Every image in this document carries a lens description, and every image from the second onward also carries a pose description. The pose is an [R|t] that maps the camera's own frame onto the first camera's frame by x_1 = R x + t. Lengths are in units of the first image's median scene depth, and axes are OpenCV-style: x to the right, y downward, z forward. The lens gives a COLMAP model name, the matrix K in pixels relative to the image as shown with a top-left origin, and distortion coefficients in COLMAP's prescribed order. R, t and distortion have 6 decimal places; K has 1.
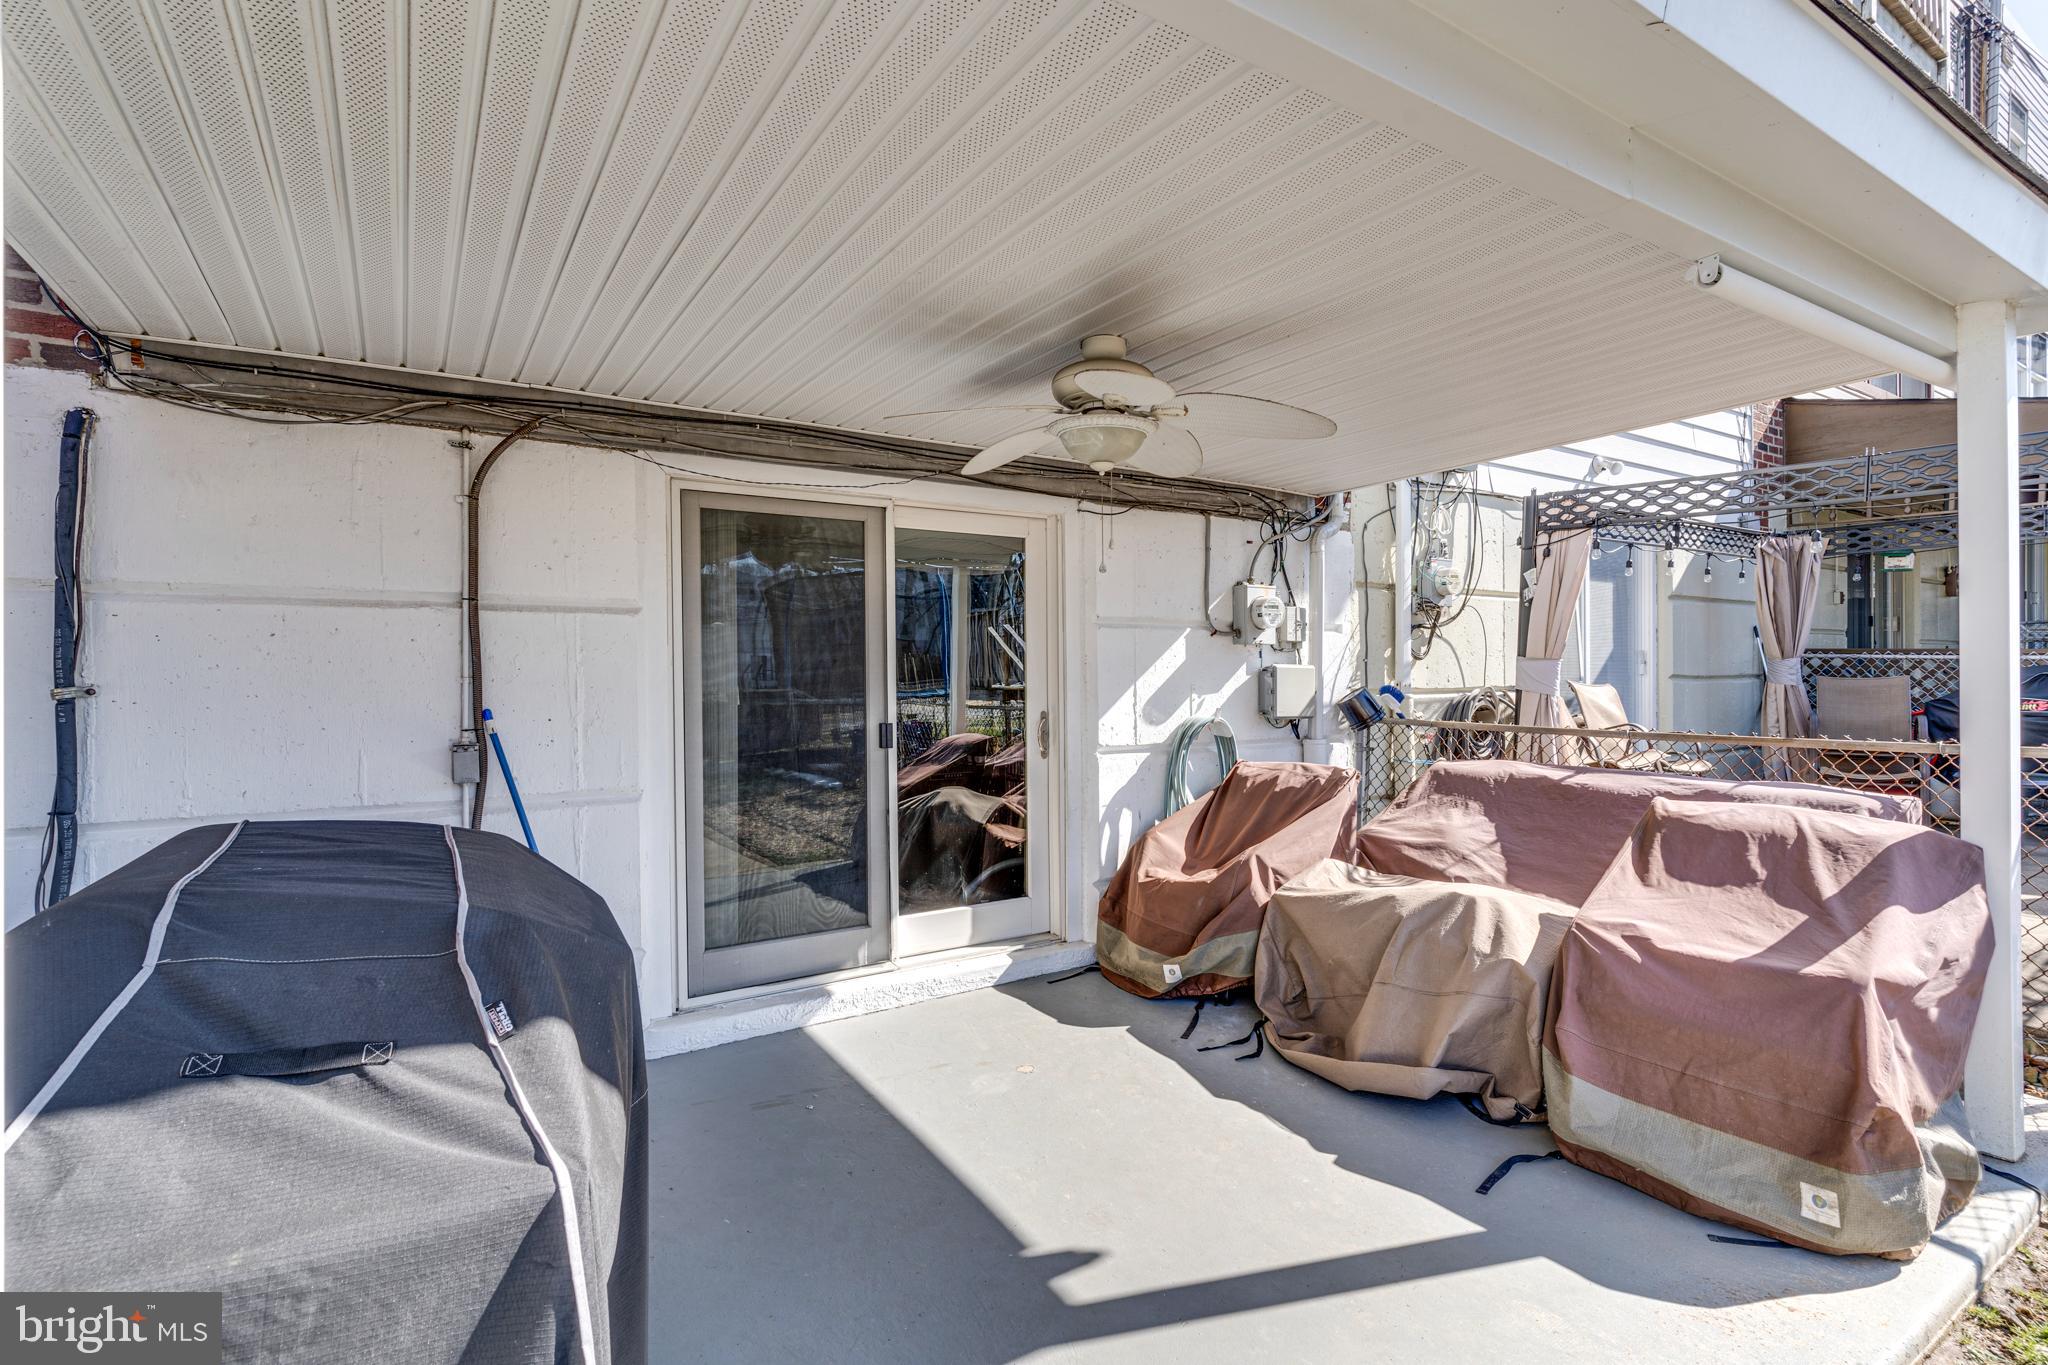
lens RADIAL K [[994.2, 0, 1050.0], [0, 994.2, 683.2], [0, 0, 1]] dist [0.001848, -0.000299]
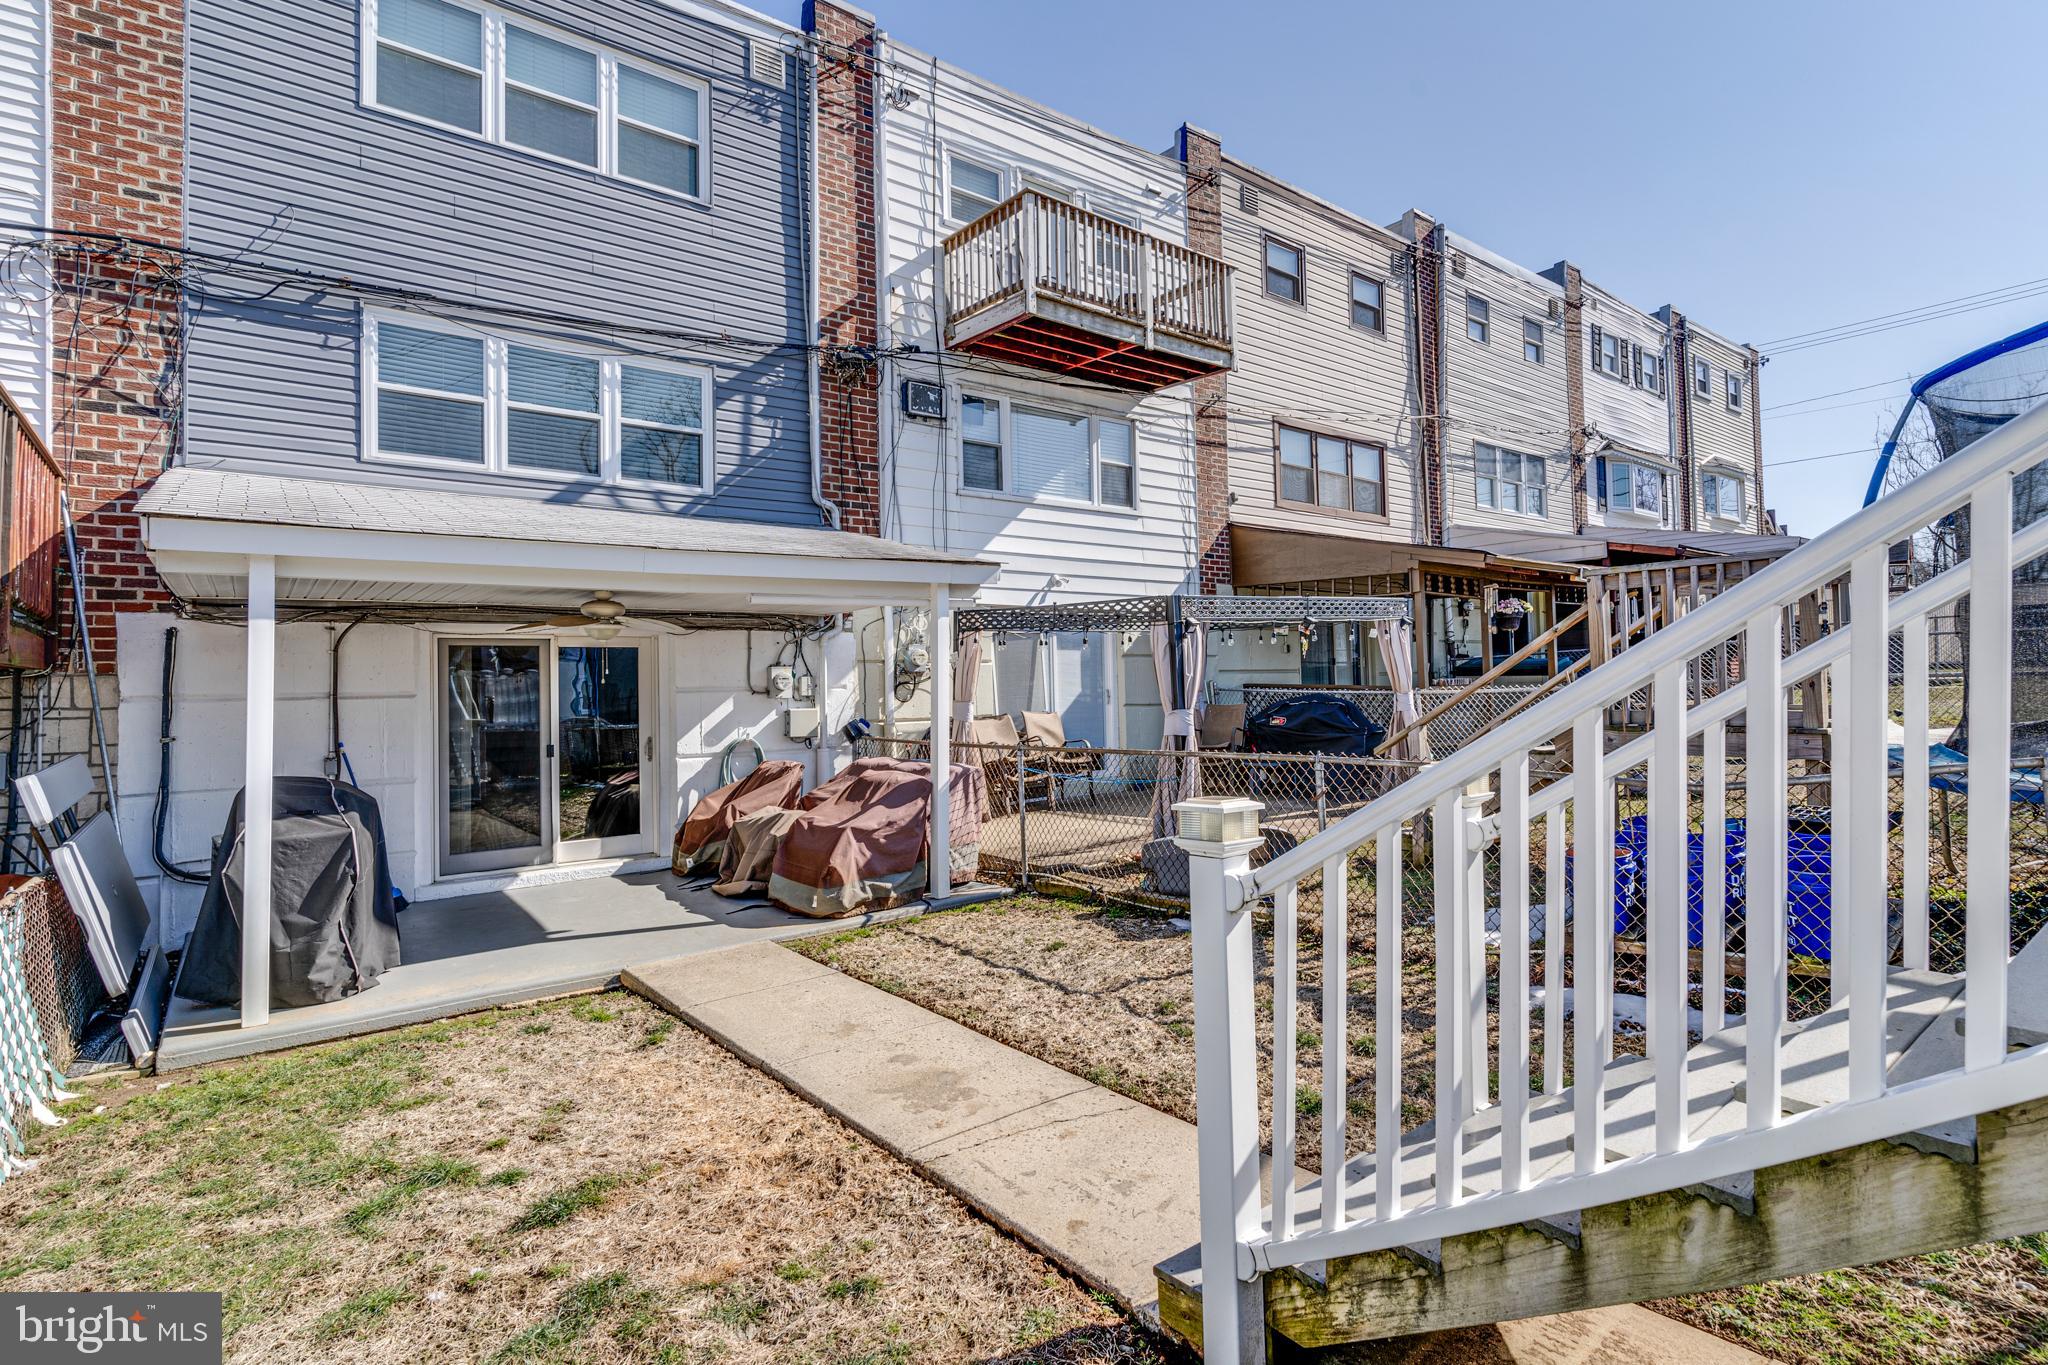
lens RADIAL K [[994.2, 0, 1034.8], [0, 994.2, 661.3], [0, 0, 1]] dist [0.001848, -0.000299]
pose [[0.995700, -0.012890, 0.091741, 0.563735], [0.016327, 0.999189, -0.036813, -0.035021], [-0.091192, 0.038152, 0.995102, -0.989187]]
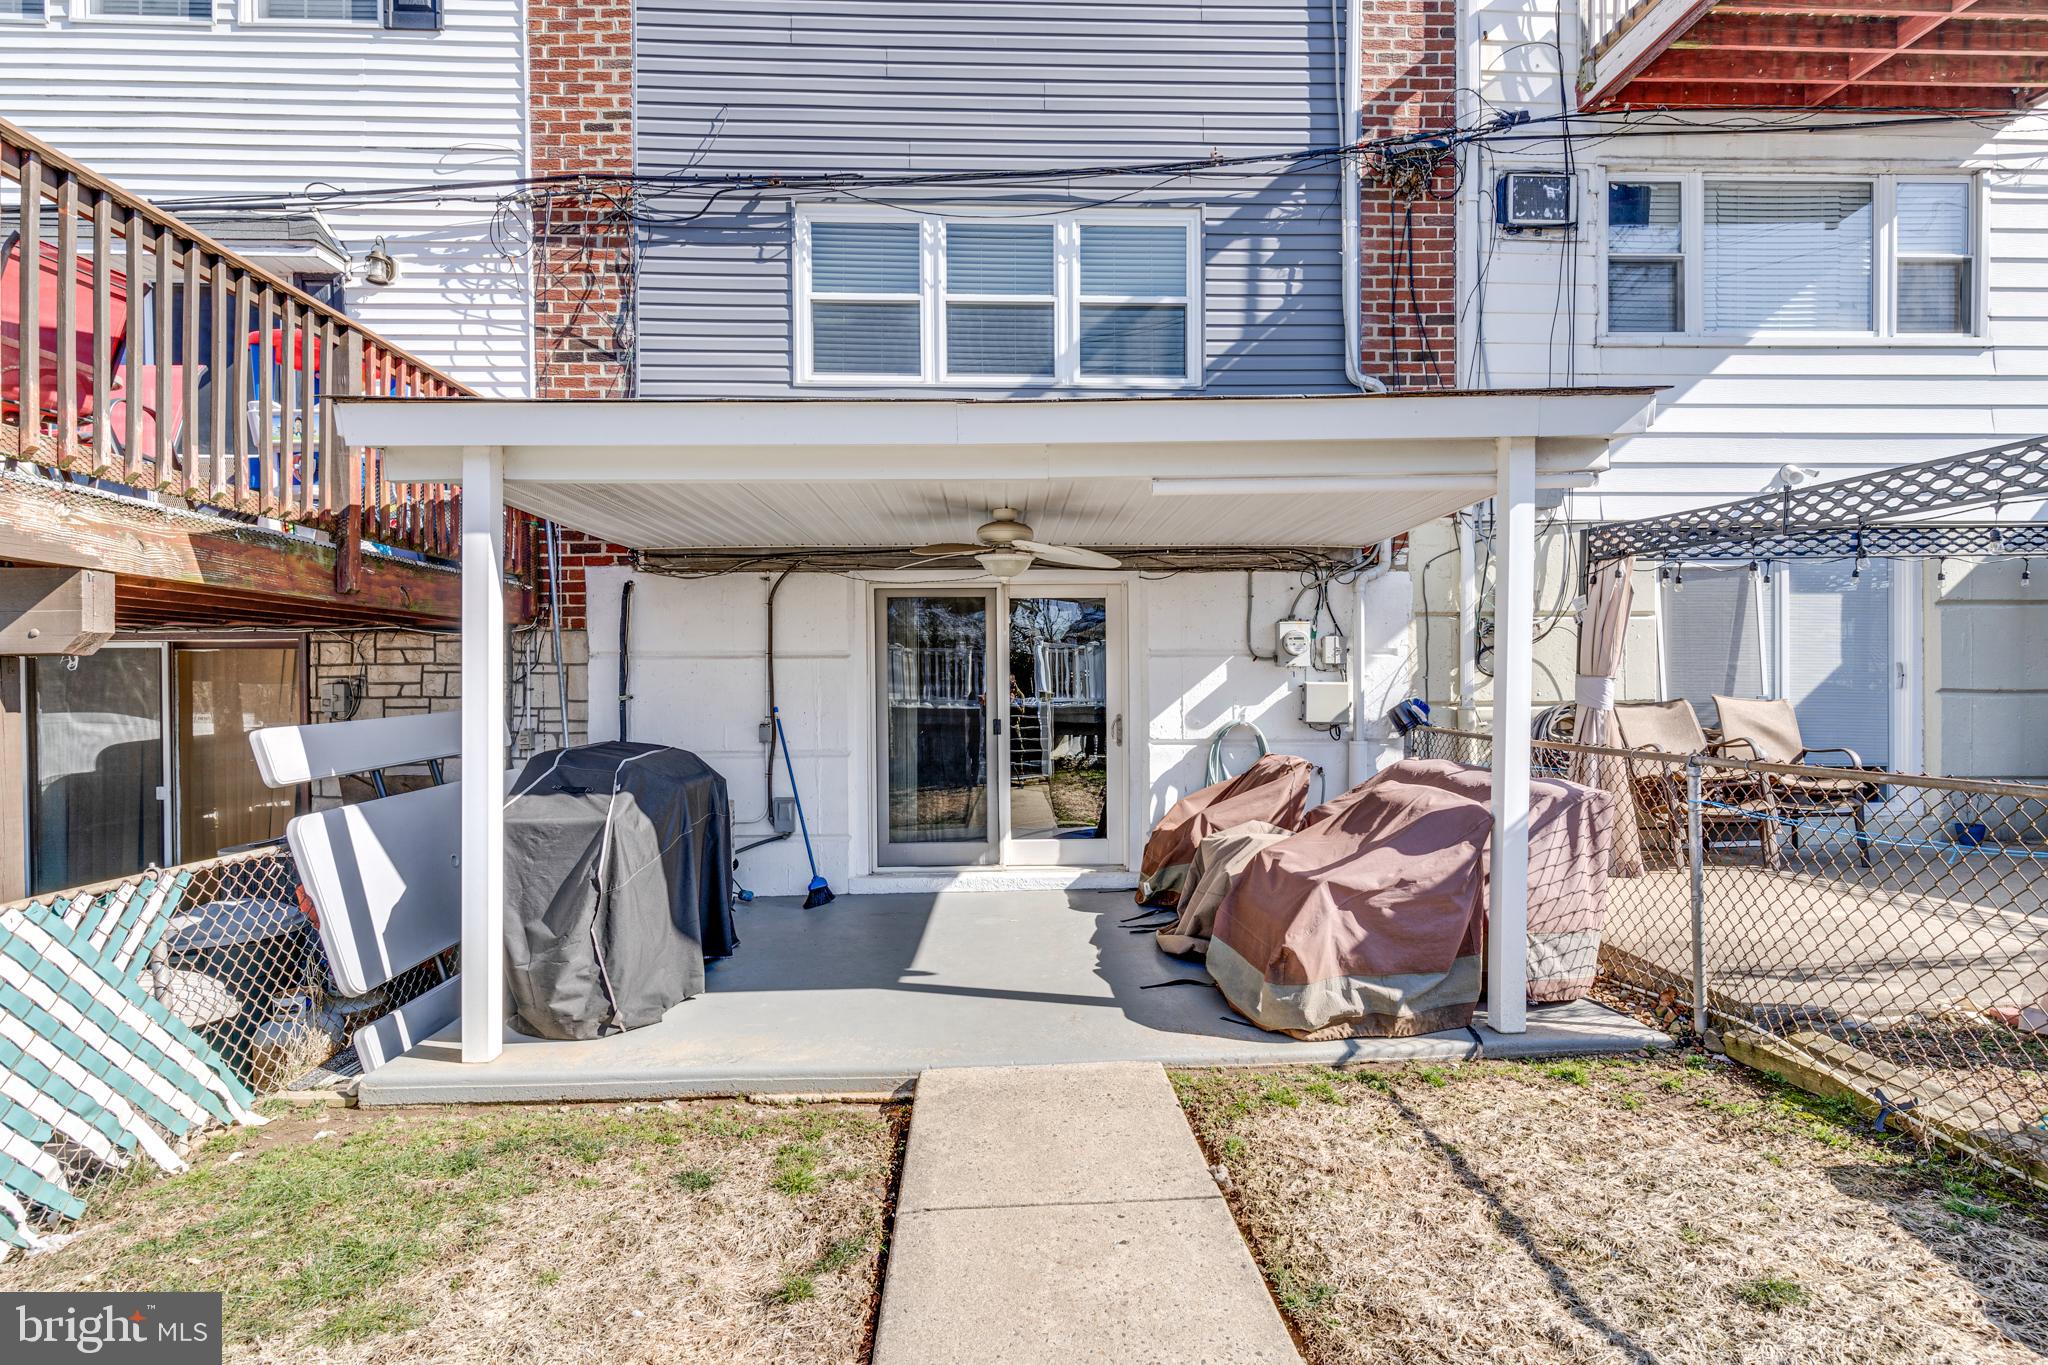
lens RADIAL K [[994.2, 0, 1025.0], [0, 994.2, 691.6], [0, 0, 1]] dist [0.001848, -0.000299]
pose [[0.858802, 0.005431, -0.512279, 0.634276], [-0.003791, 0.999984, 0.004247, -0.011341], [0.512294, -0.001706, 0.858808, -0.339612]]
